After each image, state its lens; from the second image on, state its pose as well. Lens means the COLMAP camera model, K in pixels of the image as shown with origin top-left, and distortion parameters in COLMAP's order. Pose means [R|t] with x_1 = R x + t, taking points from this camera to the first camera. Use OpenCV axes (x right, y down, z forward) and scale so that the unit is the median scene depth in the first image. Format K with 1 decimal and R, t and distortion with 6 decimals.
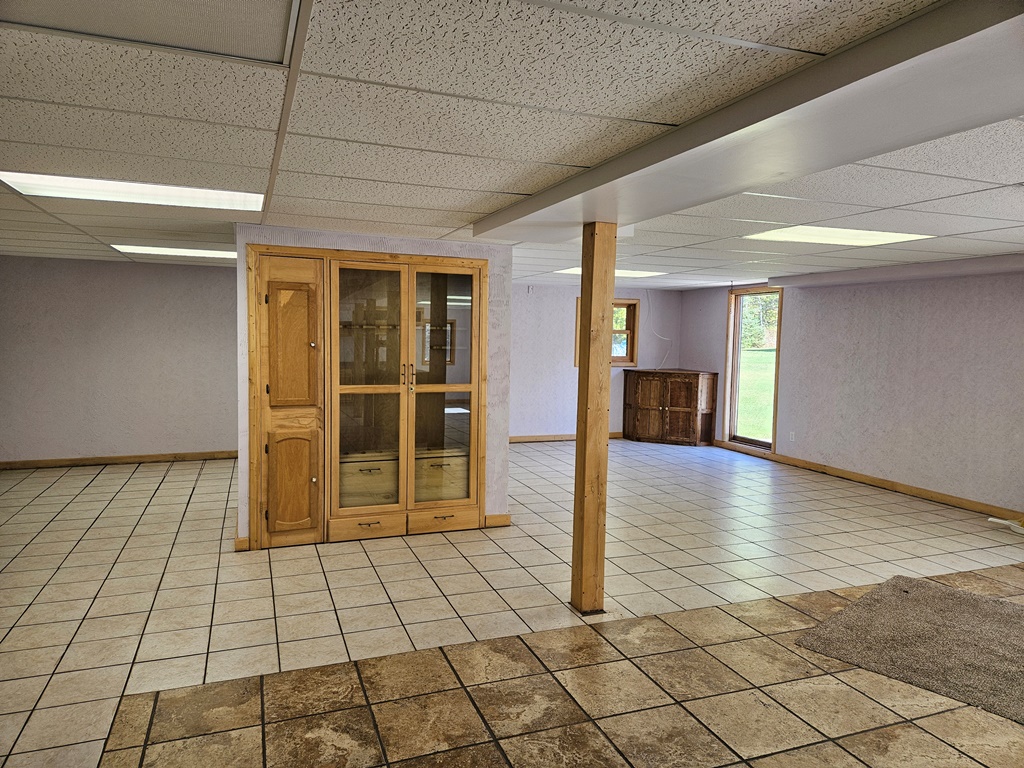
lens RADIAL K [[679.9, 0, 509.5], [0, 679.9, 380.0], [0, 0, 1]] dist [0.090030, -0.073935]
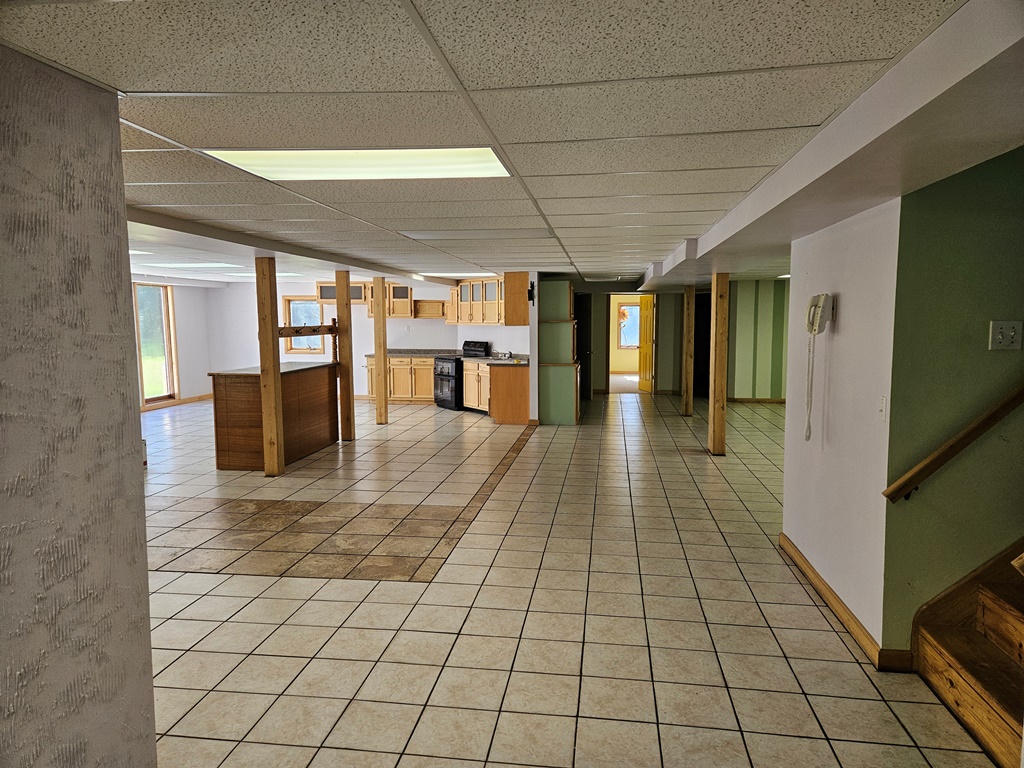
lens RADIAL K [[679.9, 0, 509.5], [0, 679.9, 380.0], [0, 0, 1]] dist [0.090030, -0.073935]
pose [[-0.871833, -0.059710, 0.486150, -0.387408], [0.024222, 0.986071, 0.164551, -0.052504], [-0.489204, 0.155237, -0.858243, 0.589811]]
